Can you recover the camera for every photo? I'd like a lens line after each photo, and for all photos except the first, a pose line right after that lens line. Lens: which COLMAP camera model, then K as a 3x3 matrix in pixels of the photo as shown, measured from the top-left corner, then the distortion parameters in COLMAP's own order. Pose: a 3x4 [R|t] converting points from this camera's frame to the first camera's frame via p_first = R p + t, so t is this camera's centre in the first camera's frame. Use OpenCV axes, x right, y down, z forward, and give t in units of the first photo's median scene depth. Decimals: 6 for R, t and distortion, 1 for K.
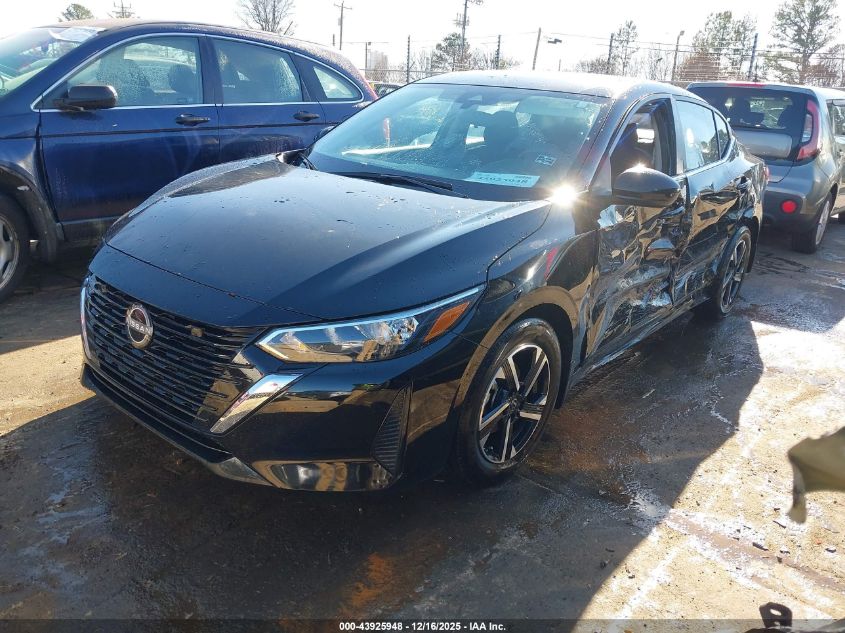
lens RADIAL K [[617.4, 0, 422.5], [0, 617.4, 316.5], [0, 0, 1]] dist [-0.000216, 0.003484]
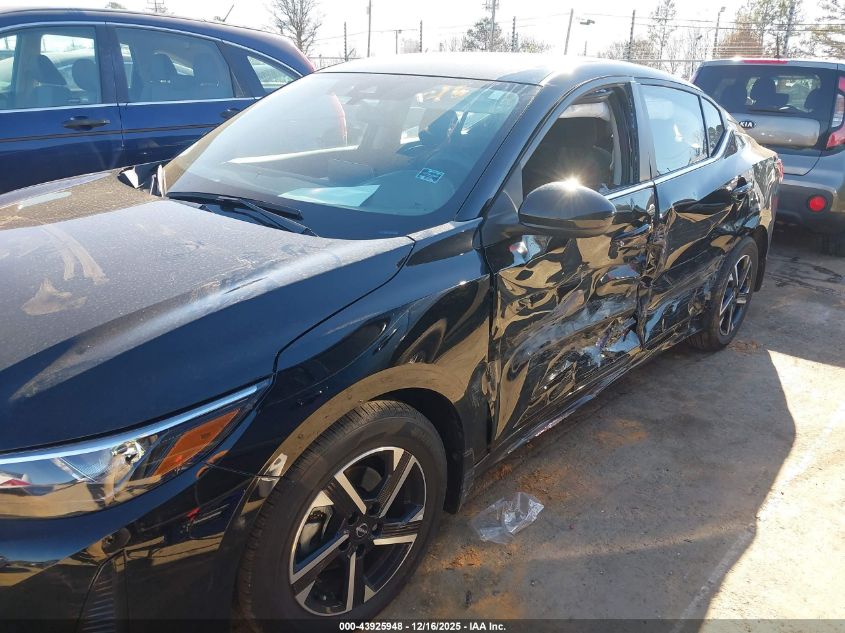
lens RADIAL K [[643.8, 0, 422.5], [0, 643.8, 316.5], [0, 0, 1]] dist [0.012893, -0.003524]
pose [[0.999209, -0.015418, -0.036653, 0.148986], [0.015506, 0.999878, 0.002100, -0.060667], [0.036616, -0.002666, 0.999326, 0.164685]]
